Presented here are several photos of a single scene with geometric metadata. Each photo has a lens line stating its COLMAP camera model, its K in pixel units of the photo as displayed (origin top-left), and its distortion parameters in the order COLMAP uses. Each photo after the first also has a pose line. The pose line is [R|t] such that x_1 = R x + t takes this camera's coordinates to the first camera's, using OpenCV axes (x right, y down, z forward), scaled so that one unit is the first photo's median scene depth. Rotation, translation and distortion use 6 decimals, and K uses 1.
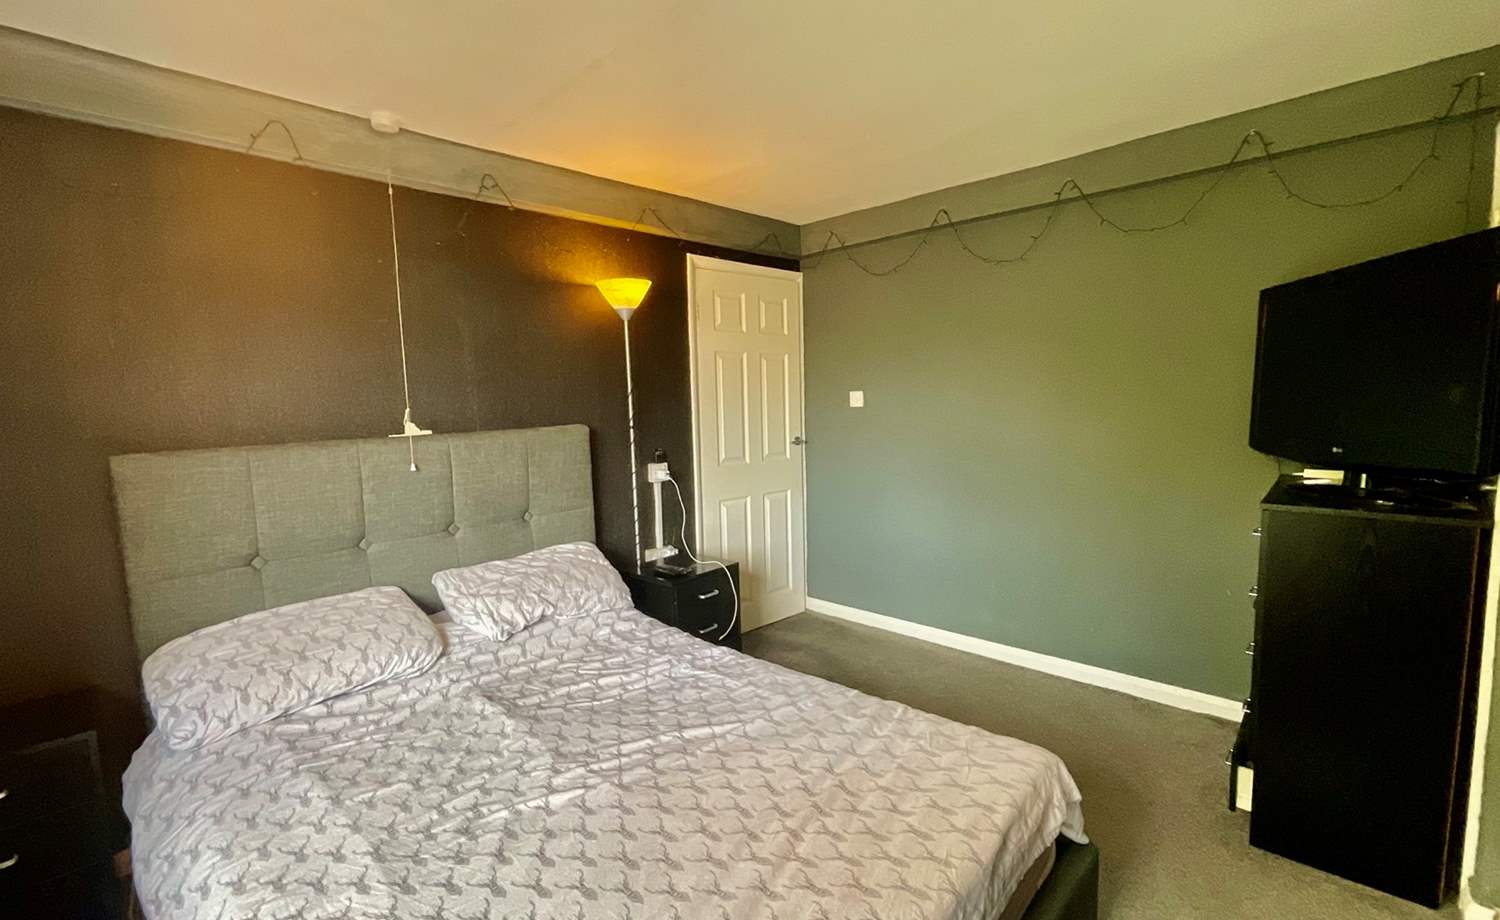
lens RADIAL K [[649.4, 0, 740.6], [0, 649.4, 460.7], [0, 0, 1]] dist [-0.002732, -0.000371]
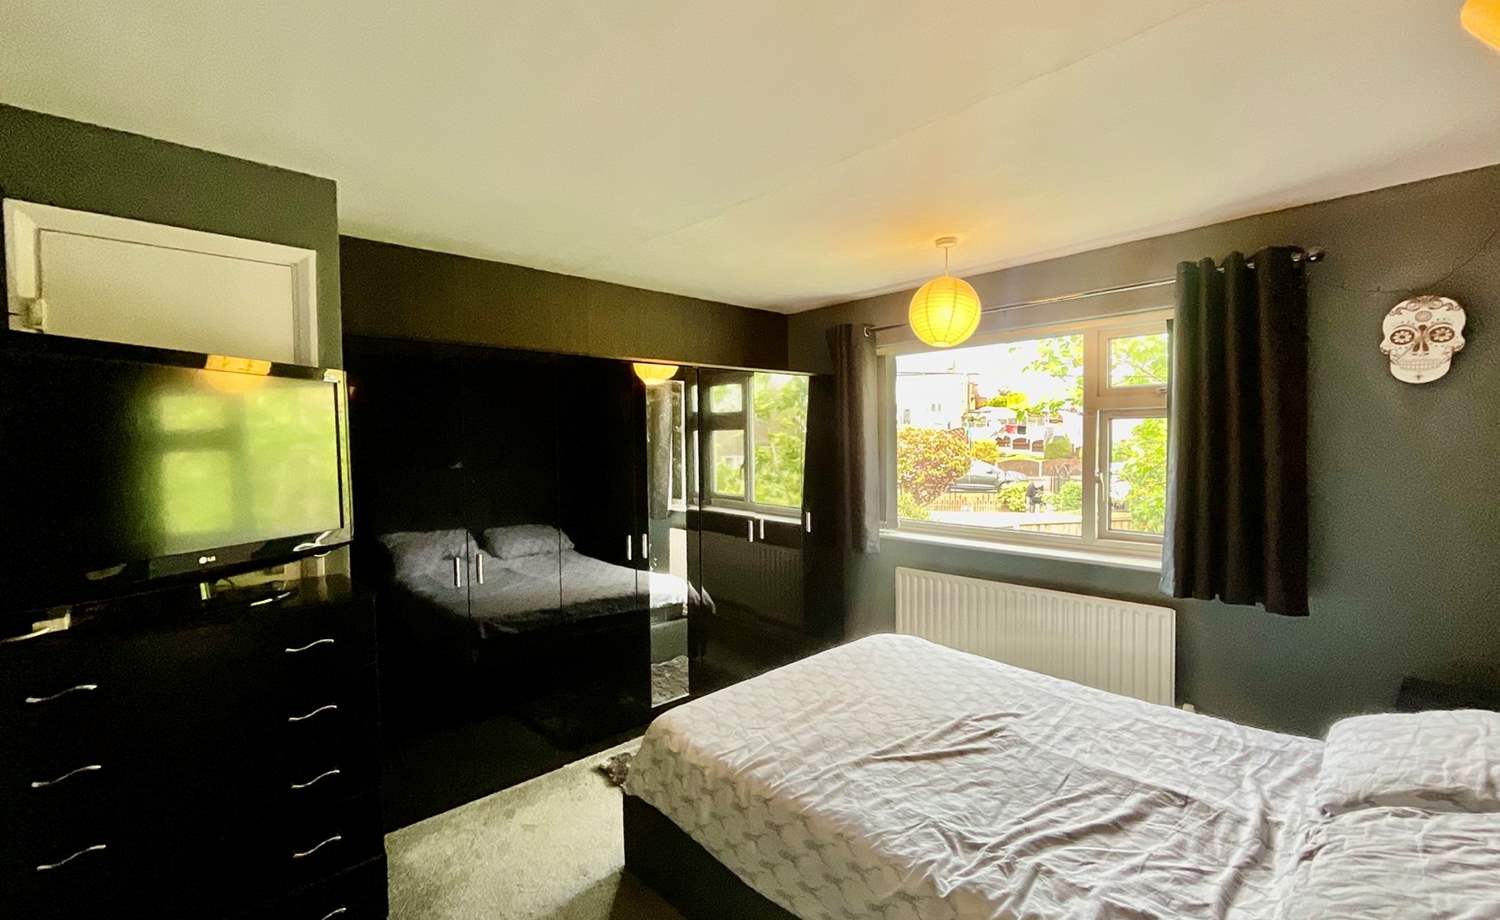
lens RADIAL K [[657.5, 0, 750.0], [0, 657.5, 460.0], [0, 0, 1]] dist [0.000119, 0.010423]
pose [[-0.998315, 0.040481, 0.041565, 0.139844], [0.045380, 0.991163, 0.124643, -0.219397], [-0.036152, 0.126319, -0.991331, 1.736228]]
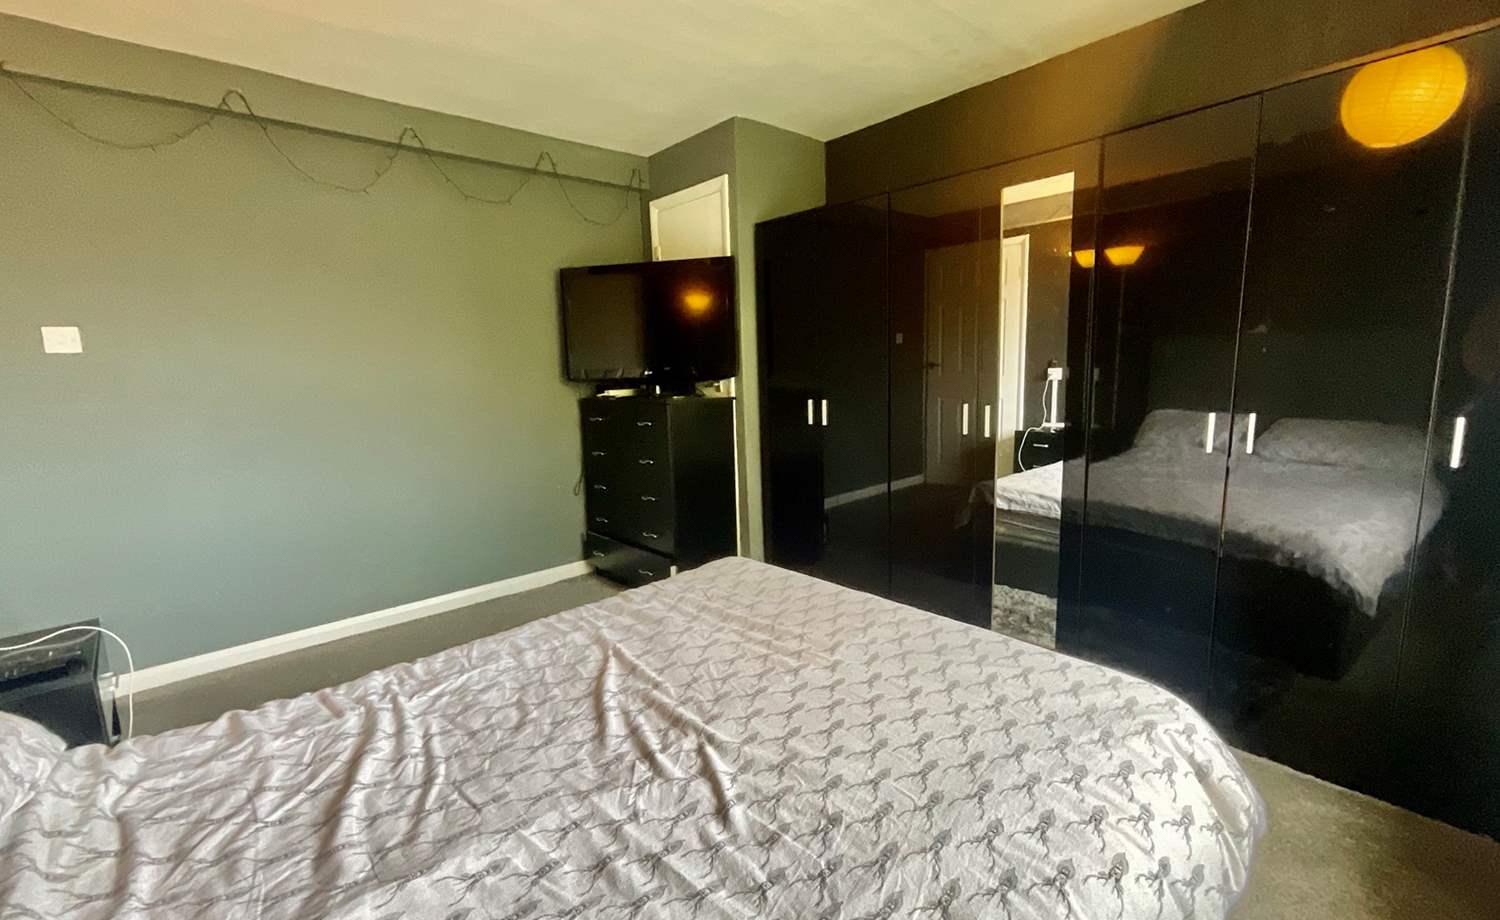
lens RADIAL K [[635.1, 0, 750.0], [0, 635.1, 460.0], [0, 0, 1]] dist [0.000518, 0.000072]
pose [[0.071693, -0.126034, 0.989432, -0.687170], [0.122122, 0.985630, 0.116701, 0.045208], [-0.989922, 0.112465, 0.086054, 0.585391]]
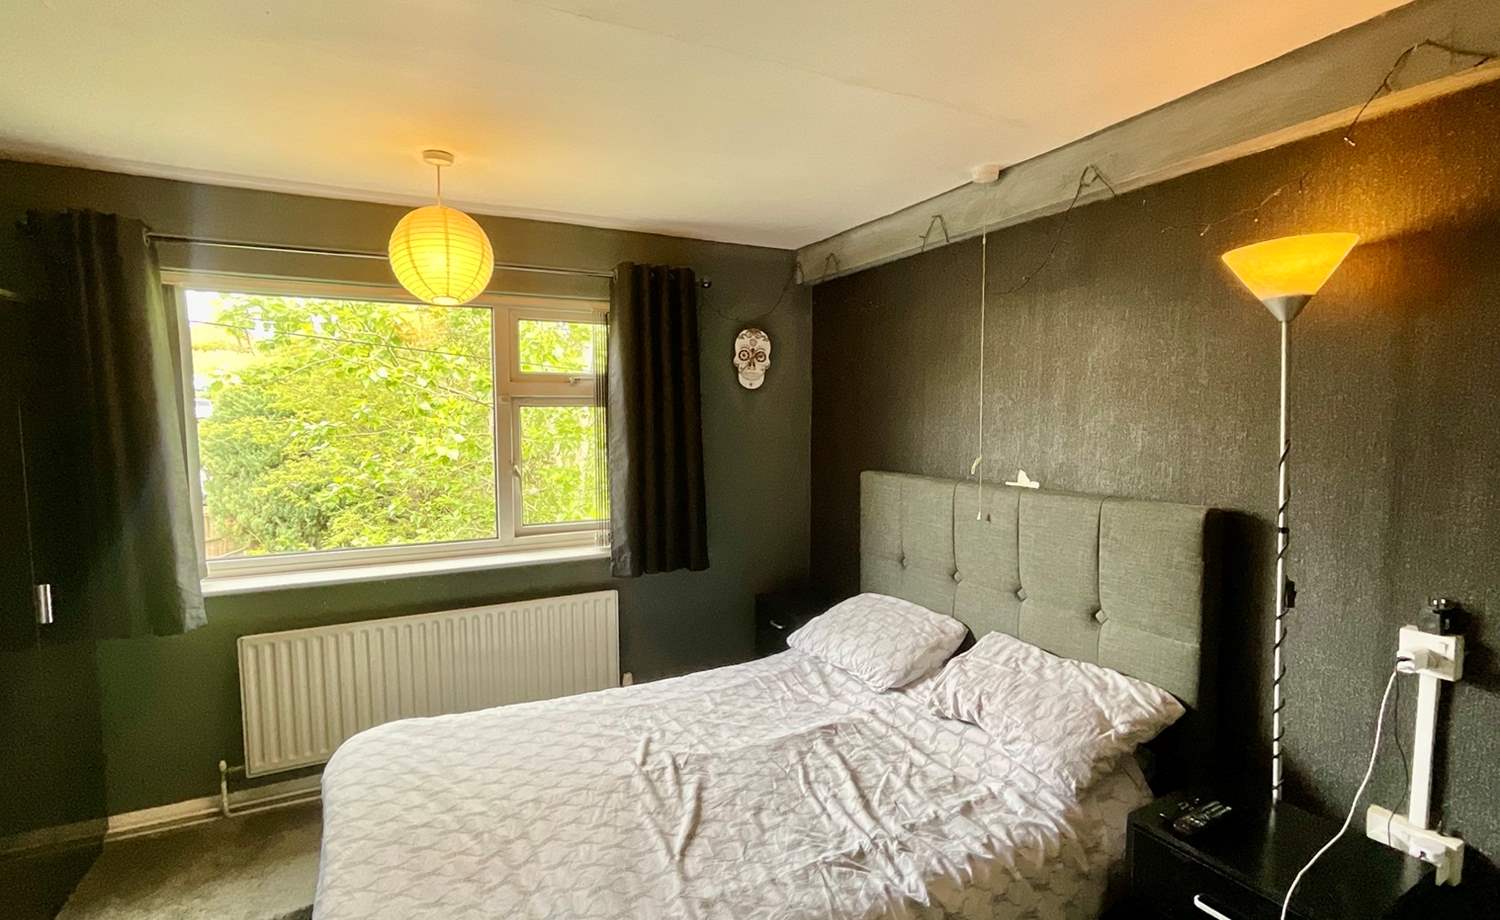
lens RADIAL K [[708.7, 0, 760.4], [0, 708.7, 461.4], [0, 0, 1]] dist [0.001513, 0.000064]
pose [[-0.304989, 0.099615, -0.947132, 0.683530], [-0.079410, 0.988391, 0.129526, -0.207117], [0.949039, 0.114716, -0.293538, 1.105627]]
